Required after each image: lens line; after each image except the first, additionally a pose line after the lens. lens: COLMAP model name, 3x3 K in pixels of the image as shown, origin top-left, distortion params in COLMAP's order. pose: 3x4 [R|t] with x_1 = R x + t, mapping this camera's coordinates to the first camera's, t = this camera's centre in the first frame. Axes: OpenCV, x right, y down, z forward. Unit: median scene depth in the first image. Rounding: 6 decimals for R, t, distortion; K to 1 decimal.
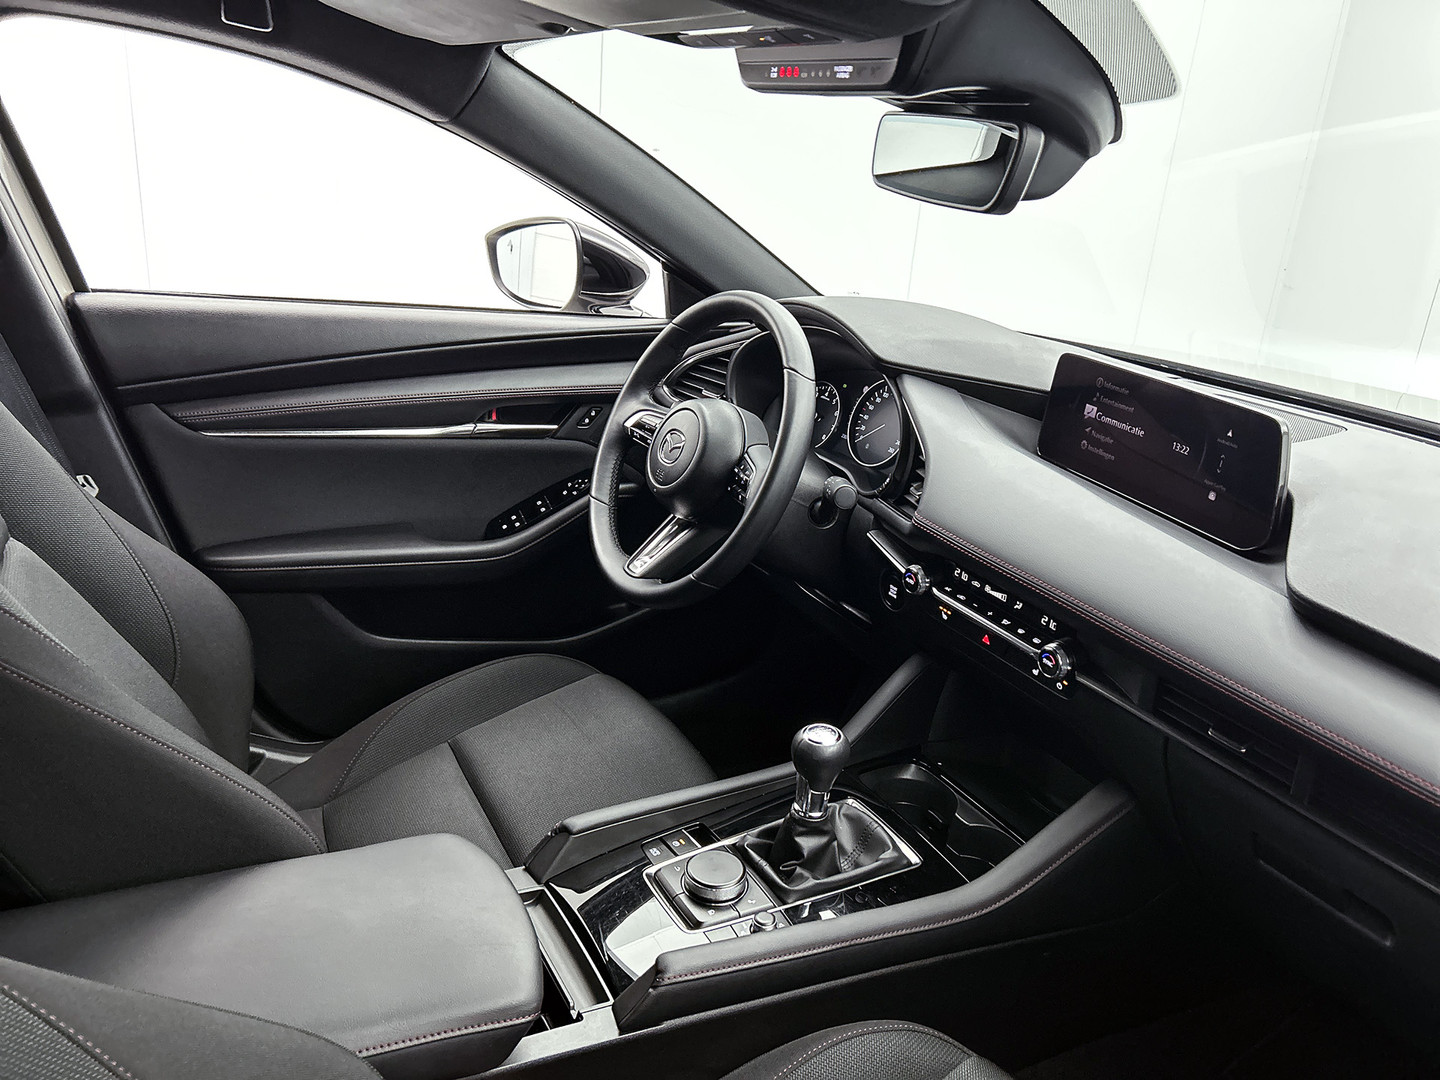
lens RADIAL K [[1104.8, 0, 739.5], [0, 1104.8, 535.0], [0, 0, 1]] dist [0.109698, -0.193238]
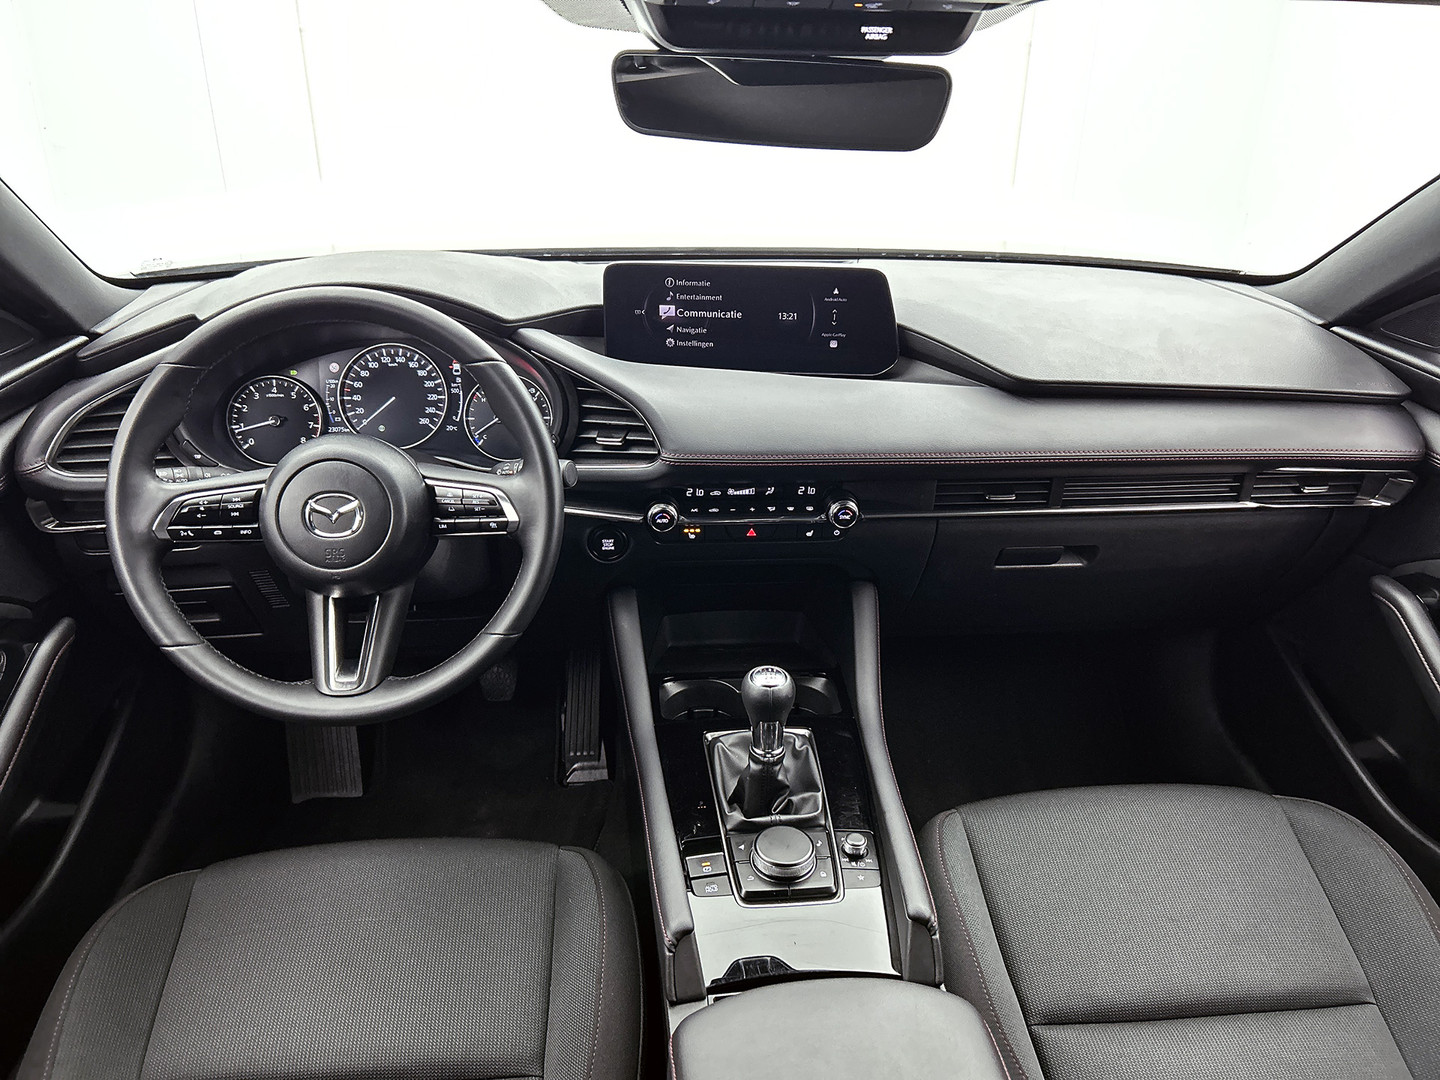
lens RADIAL K [[1099.2, 0, 723.8], [0, 1099.2, 537.5], [0, 0, 1]] dist [0.058925, -0.000717]
pose [[0.413024, -0.449097, 0.792289, -0.639089], [0.327200, 0.885048, 0.331105, -0.265266], [-0.849913, 0.122483, 0.512491, 0.454021]]
